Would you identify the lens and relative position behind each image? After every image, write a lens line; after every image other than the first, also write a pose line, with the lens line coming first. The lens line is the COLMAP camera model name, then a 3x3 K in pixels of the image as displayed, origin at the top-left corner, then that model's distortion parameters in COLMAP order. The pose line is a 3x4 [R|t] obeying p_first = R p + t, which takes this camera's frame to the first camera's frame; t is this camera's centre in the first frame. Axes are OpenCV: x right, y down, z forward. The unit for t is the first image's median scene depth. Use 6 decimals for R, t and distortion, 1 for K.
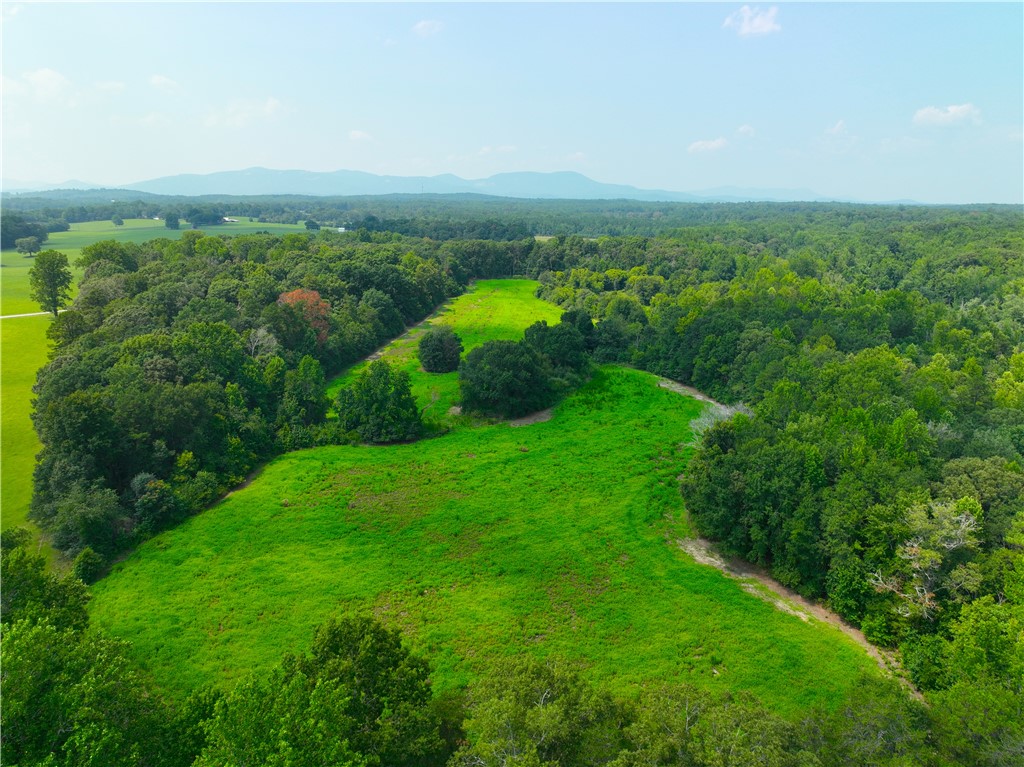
lens RADIAL K [[738.4, 0, 521.9], [0, 738.4, 385.0], [0, 0, 1]] dist [0.004244, 0.009961]
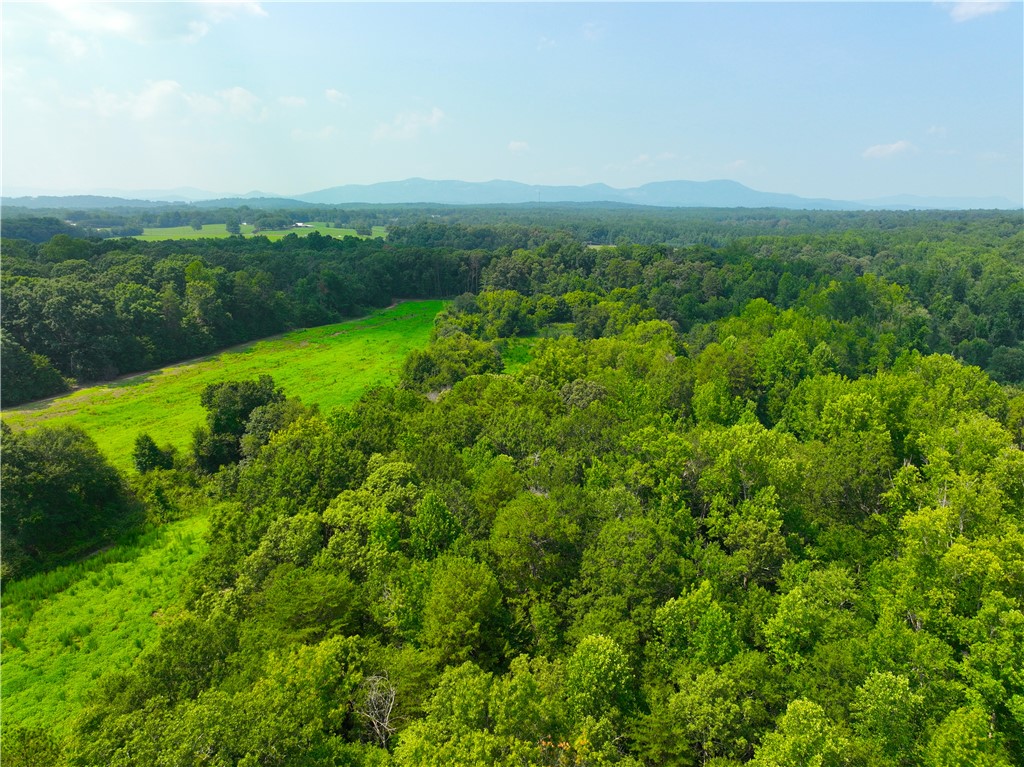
lens RADIAL K [[738.4, 0, 521.9], [0, 738.4, 385.0], [0, 0, 1]] dist [0.004244, 0.009961]
pose [[0.979379, 0.048101, -0.196223, 0.223538], [-0.050521, 0.998696, -0.007344, -0.062918], [0.195614, 0.017106, 0.980532, 0.319488]]
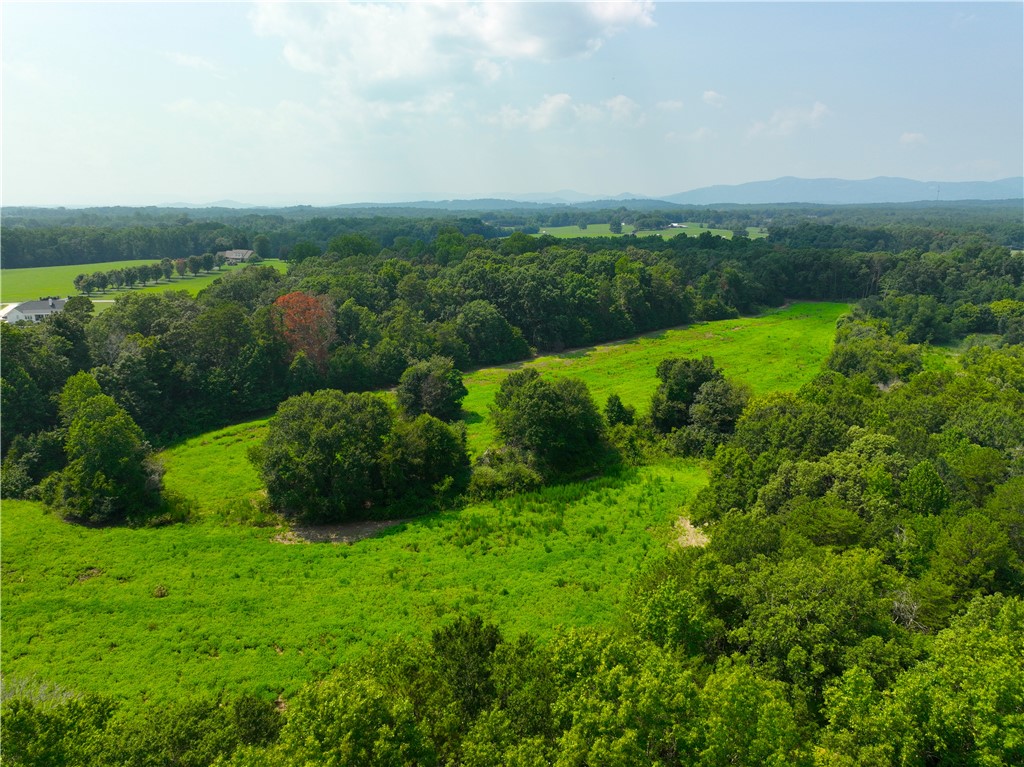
lens RADIAL K [[738.4, 0, 521.9], [0, 738.4, 385.0], [0, 0, 1]] dist [0.004244, 0.009961]
pose [[0.781817, 0.142812, -0.606933, 0.203047], [-0.150456, 0.987861, 0.038636, -0.049741], [0.605083, 0.061111, 0.793813, 0.265453]]
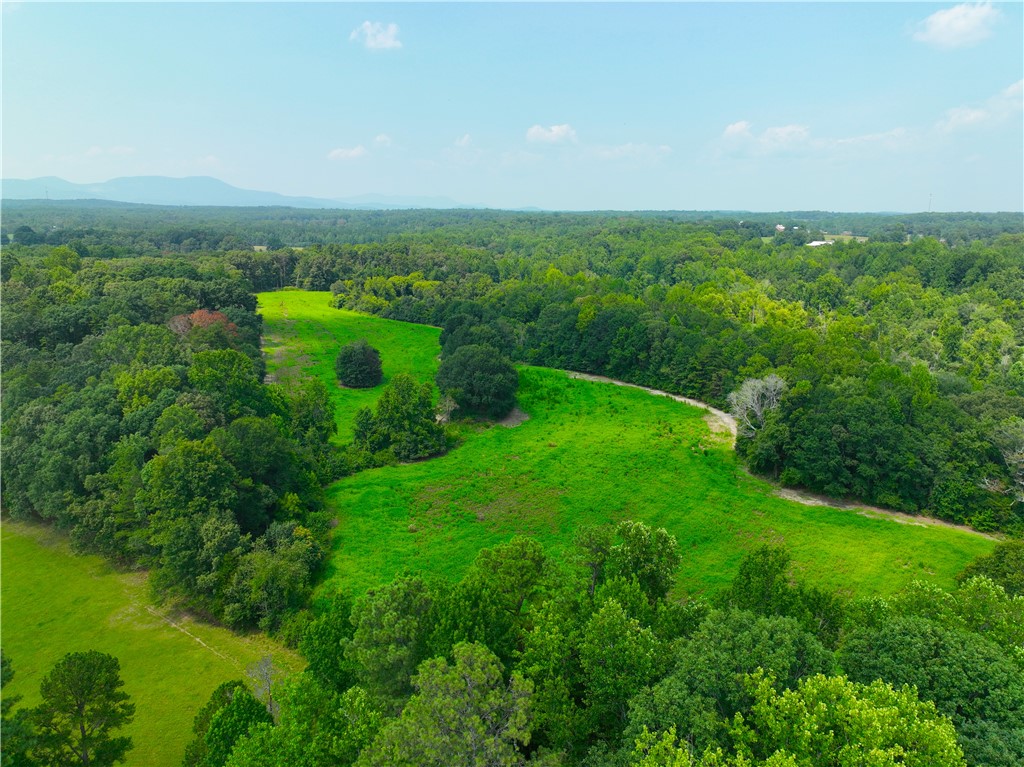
lens RADIAL K [[738.4, 0, 521.9], [0, 738.4, 385.0], [0, 0, 1]] dist [0.004244, 0.009961]
pose [[0.896836, -0.104880, 0.429750, -0.178805], [0.108853, 0.993938, 0.015406, -0.006733], [-0.428760, 0.032963, 0.902817, 0.026288]]
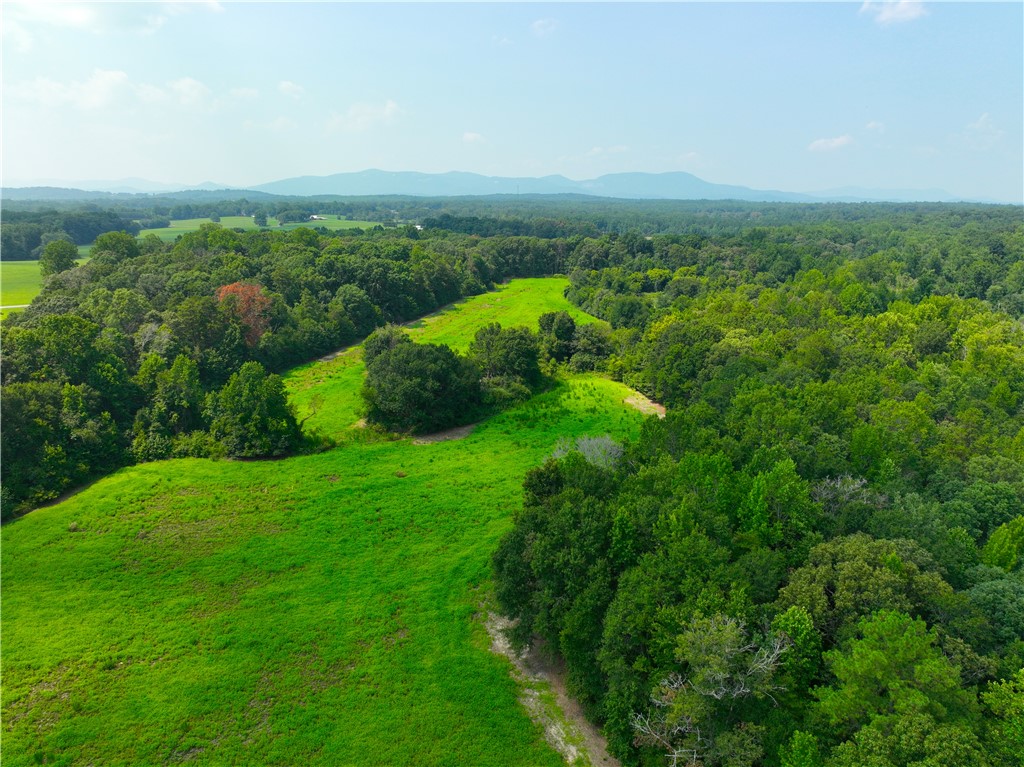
lens RADIAL K [[738.4, 0, 521.9], [0, 738.4, 385.0], [0, 0, 1]] dist [0.004244, 0.009961]
pose [[0.989773, 0.035704, -0.138108, 0.094648], [-0.035892, 0.999355, 0.001135, -0.007593], [0.138060, 0.003833, 0.990416, 0.068829]]
